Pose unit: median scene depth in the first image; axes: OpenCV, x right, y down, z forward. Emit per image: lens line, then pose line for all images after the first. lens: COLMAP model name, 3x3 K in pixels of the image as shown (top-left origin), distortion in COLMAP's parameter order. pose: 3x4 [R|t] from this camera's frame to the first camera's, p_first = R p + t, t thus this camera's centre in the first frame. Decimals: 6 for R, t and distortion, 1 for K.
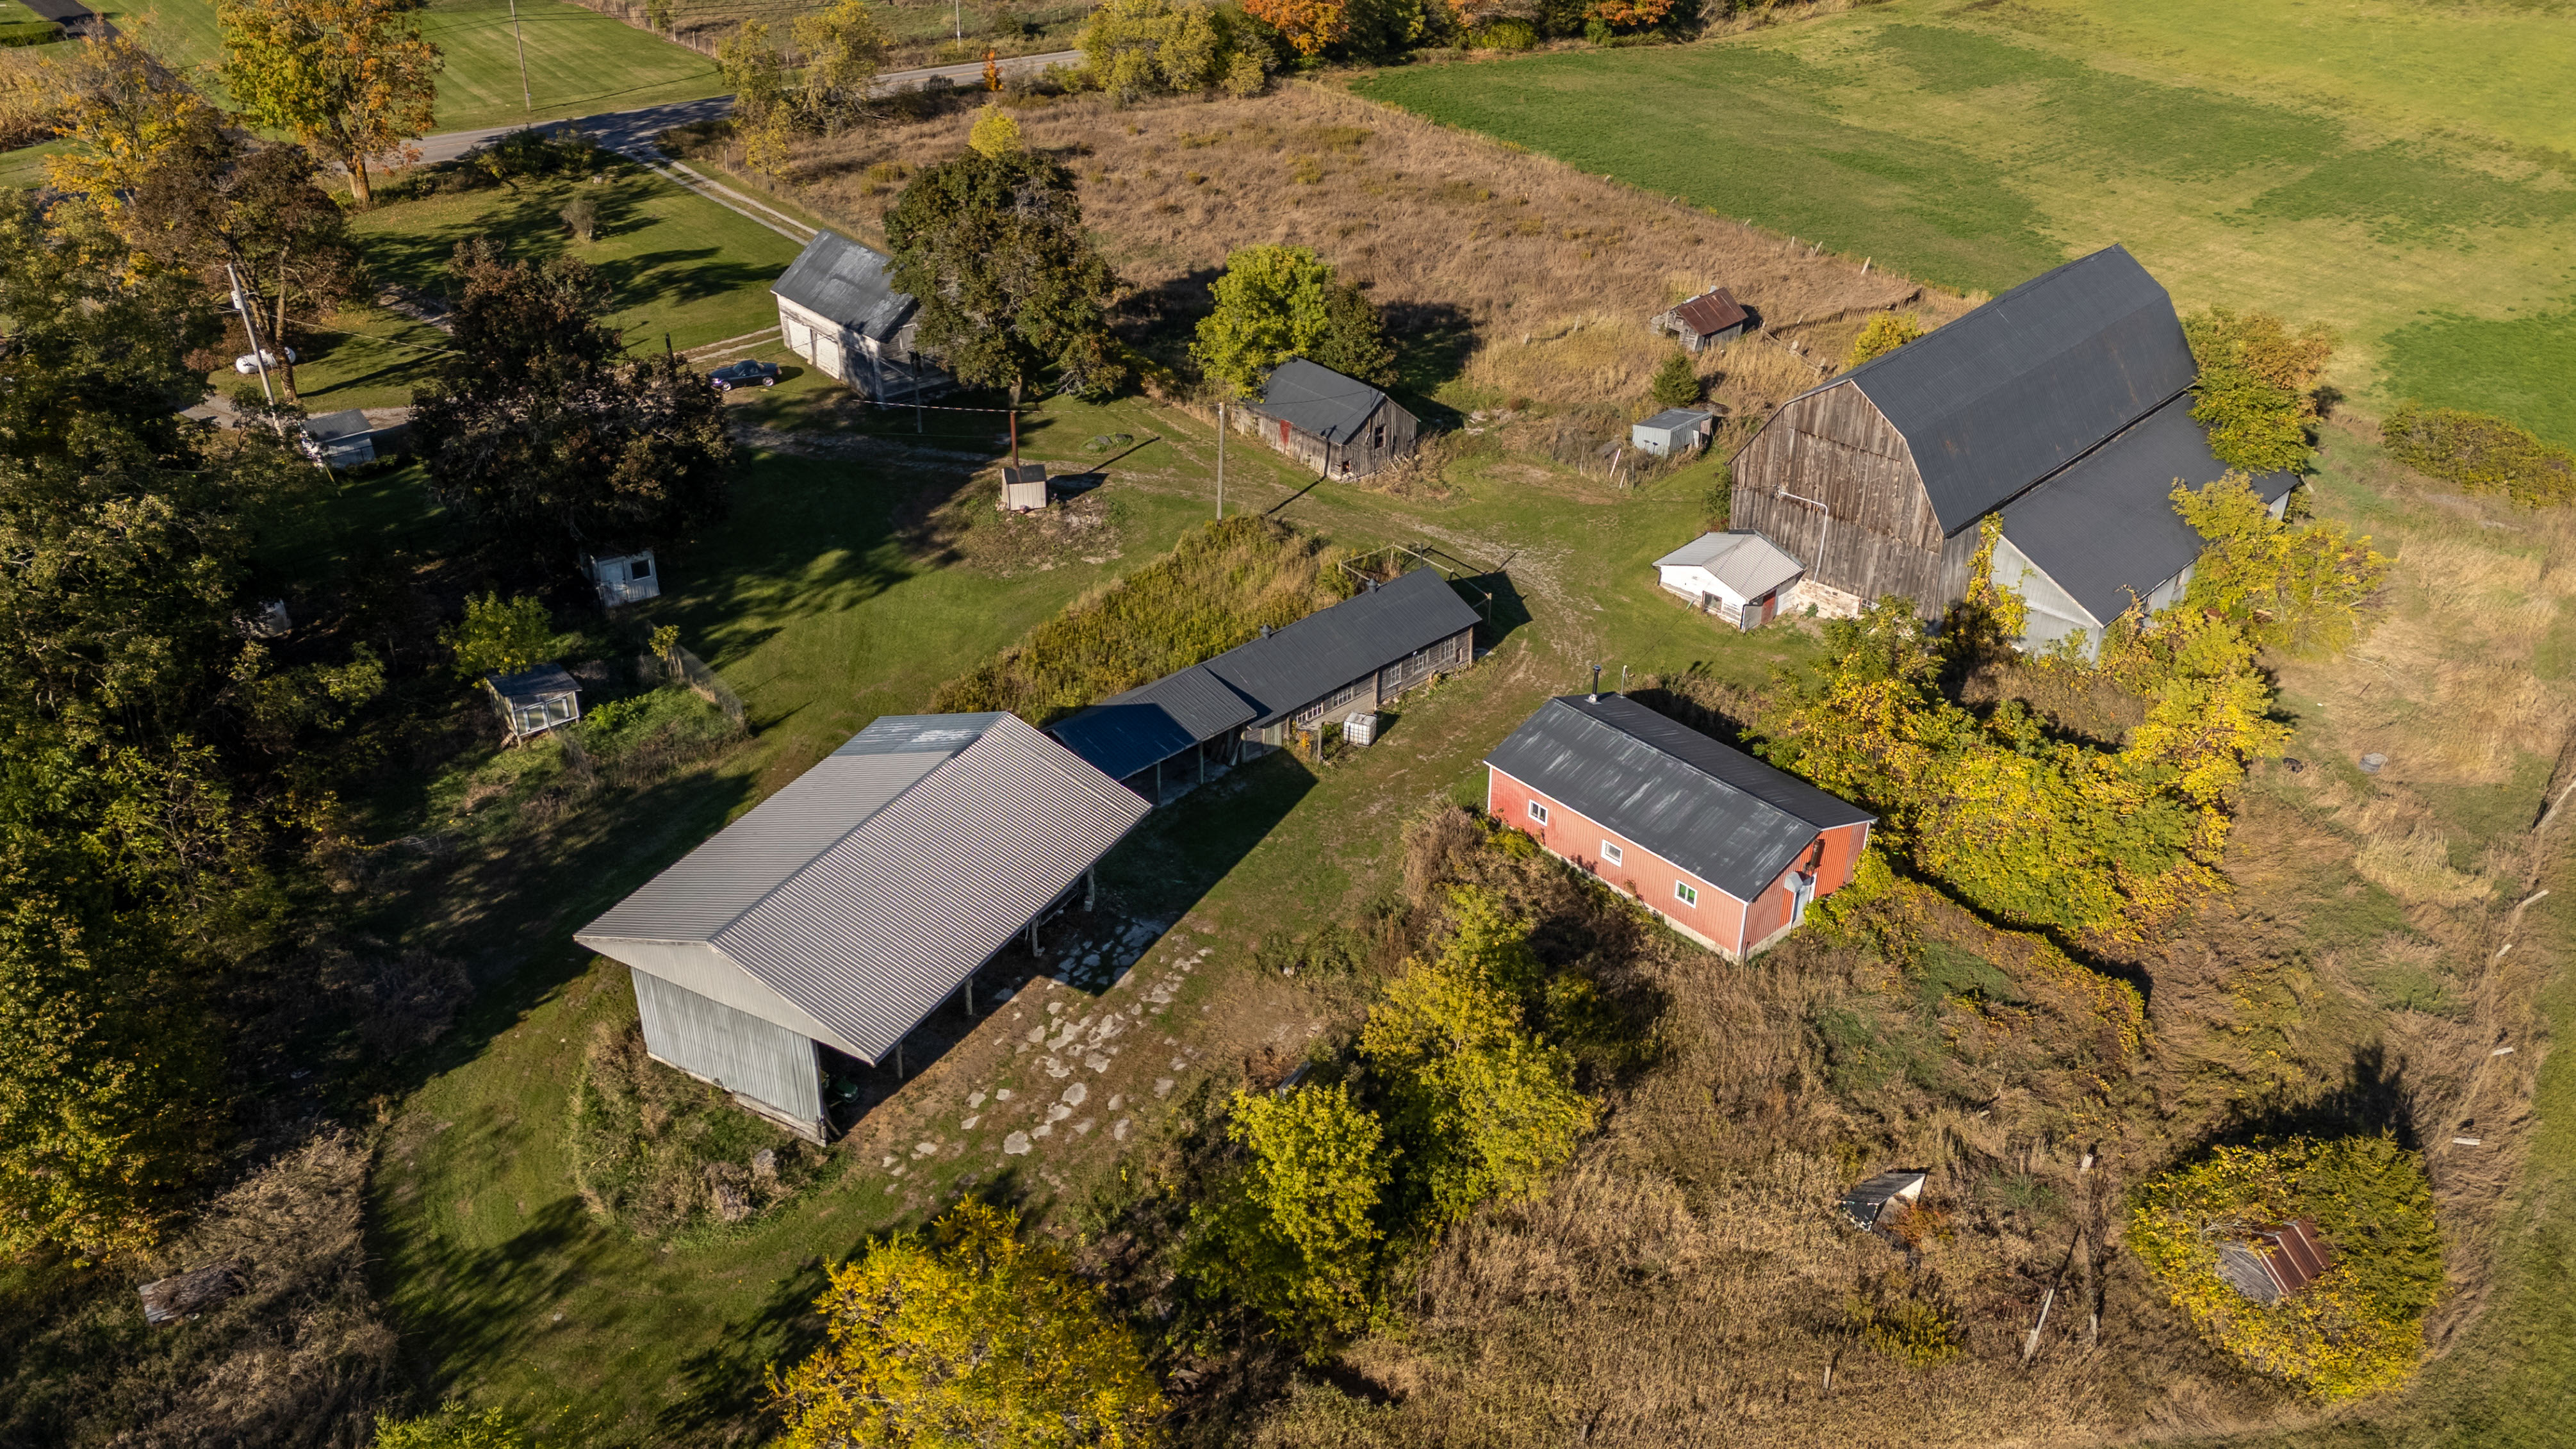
lens RADIAL K [[1968.2, 0, 1288.0], [0, 1968.2, 724.5], [0, 0, 1]] dist [0.110506, -0.100480]
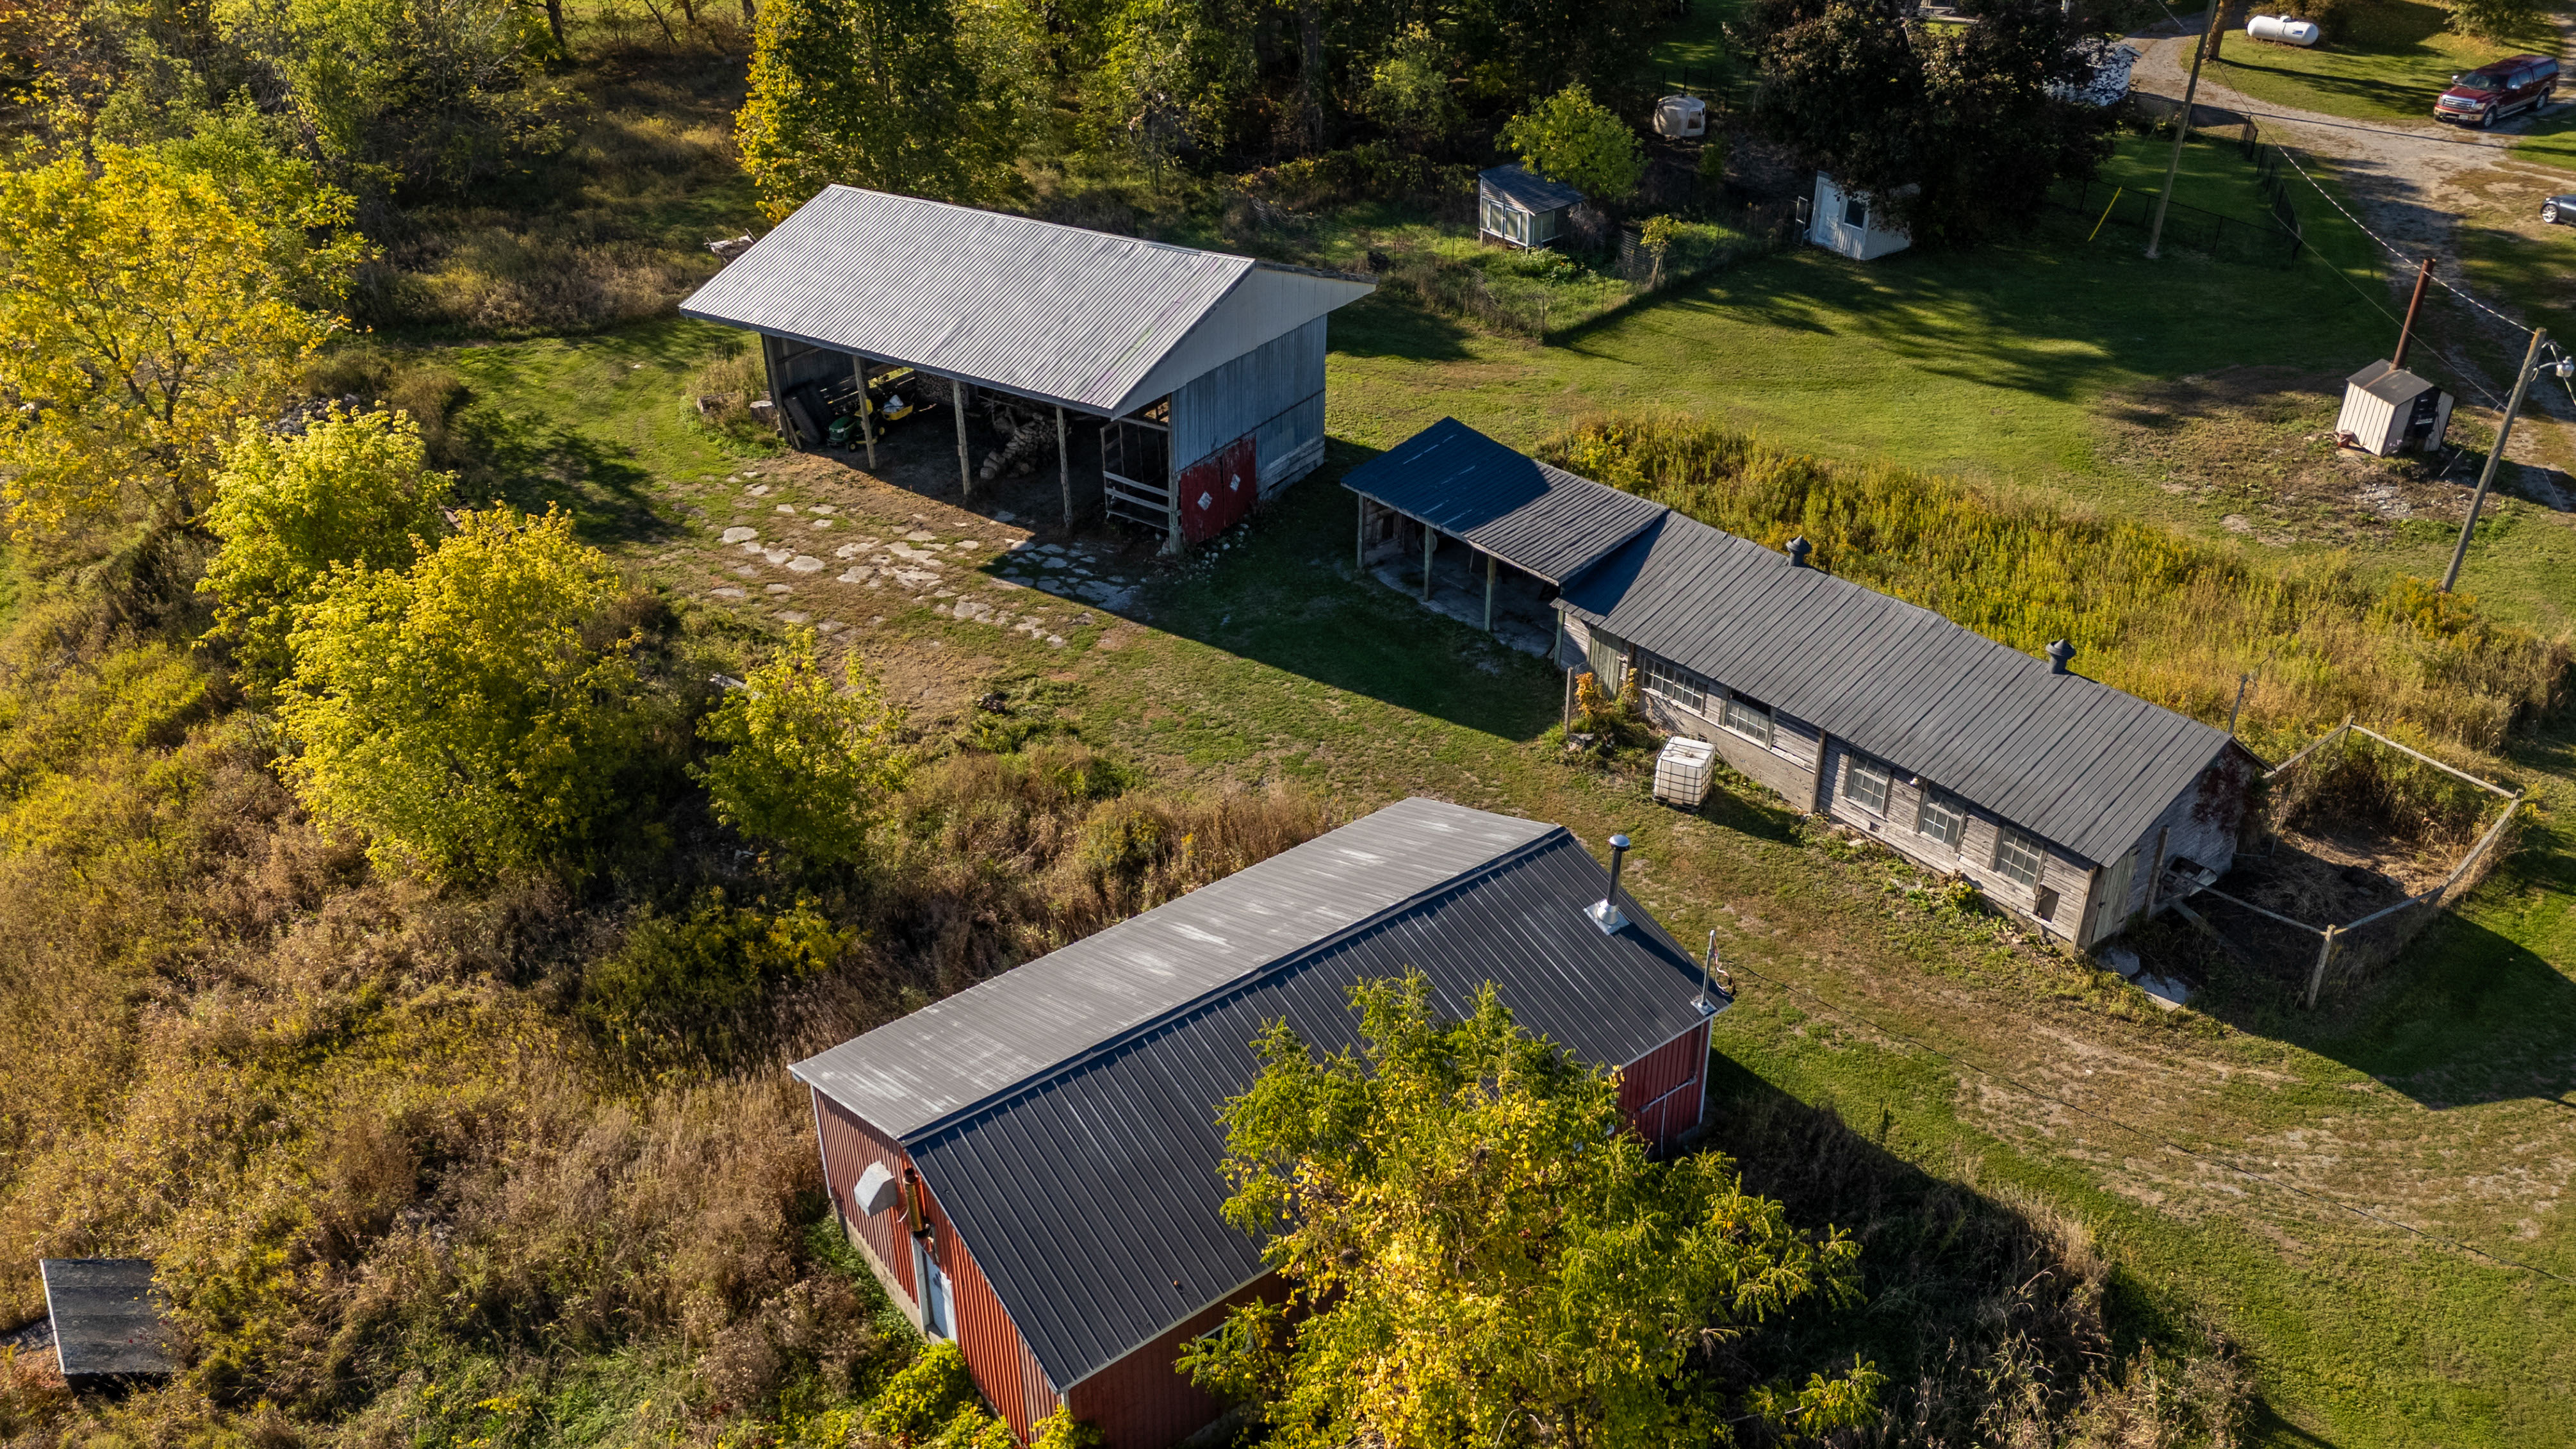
lens RADIAL K [[1968.2, 0, 1288.0], [0, 1968.2, 724.5], [0, 0, 1]] dist [0.110506, -0.100480]
pose [[-0.096788, 0.479402, -0.872242, 0.588174], [-0.509267, 0.729097, 0.457237, -0.226950], [0.855149, 0.488459, 0.173576, 1.022206]]
